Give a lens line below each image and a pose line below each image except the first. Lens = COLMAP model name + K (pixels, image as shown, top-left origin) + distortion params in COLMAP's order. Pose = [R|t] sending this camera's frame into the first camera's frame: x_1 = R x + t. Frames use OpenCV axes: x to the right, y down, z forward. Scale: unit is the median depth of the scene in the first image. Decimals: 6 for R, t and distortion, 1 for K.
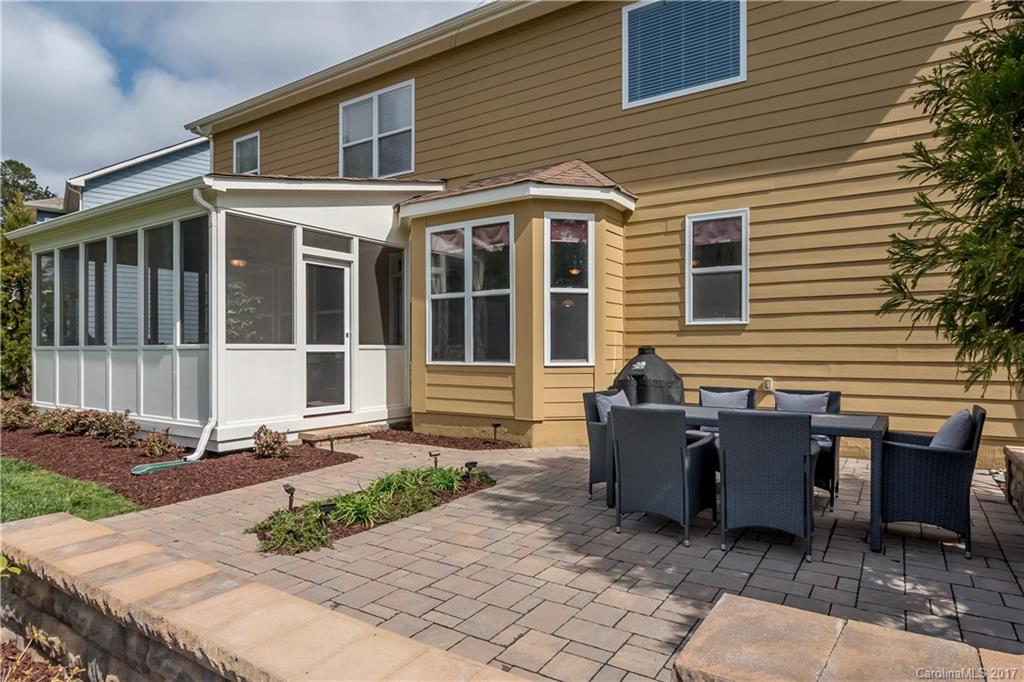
lens RADIAL K [[601.3, 0, 512.6], [0, 601.3, 338.3], [0, 0, 1]] dist [0.005215, -0.000400]
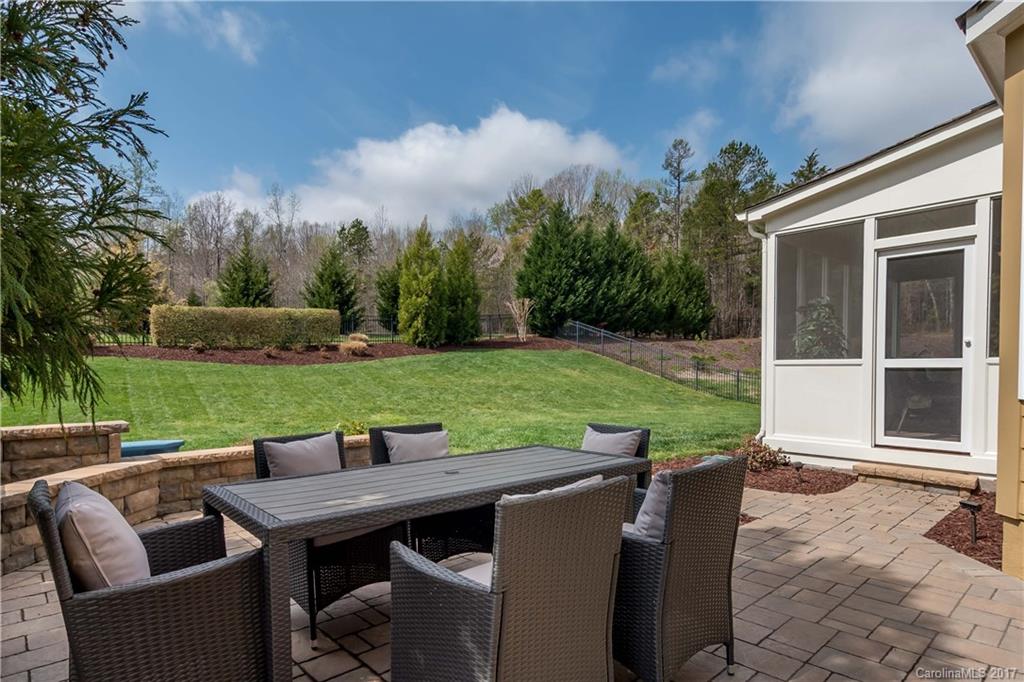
lens RADIAL K [[554.5, 0, 506.3], [0, 554.5, 370.3], [0, 0, 1]] dist [-0.001807, -0.000416]
pose [[-0.258047, -0.002820, -0.966128, 0.655327], [0.012426, 0.999903, -0.006238, 0.031136], [0.966052, -0.013615, -0.257988, 0.885707]]
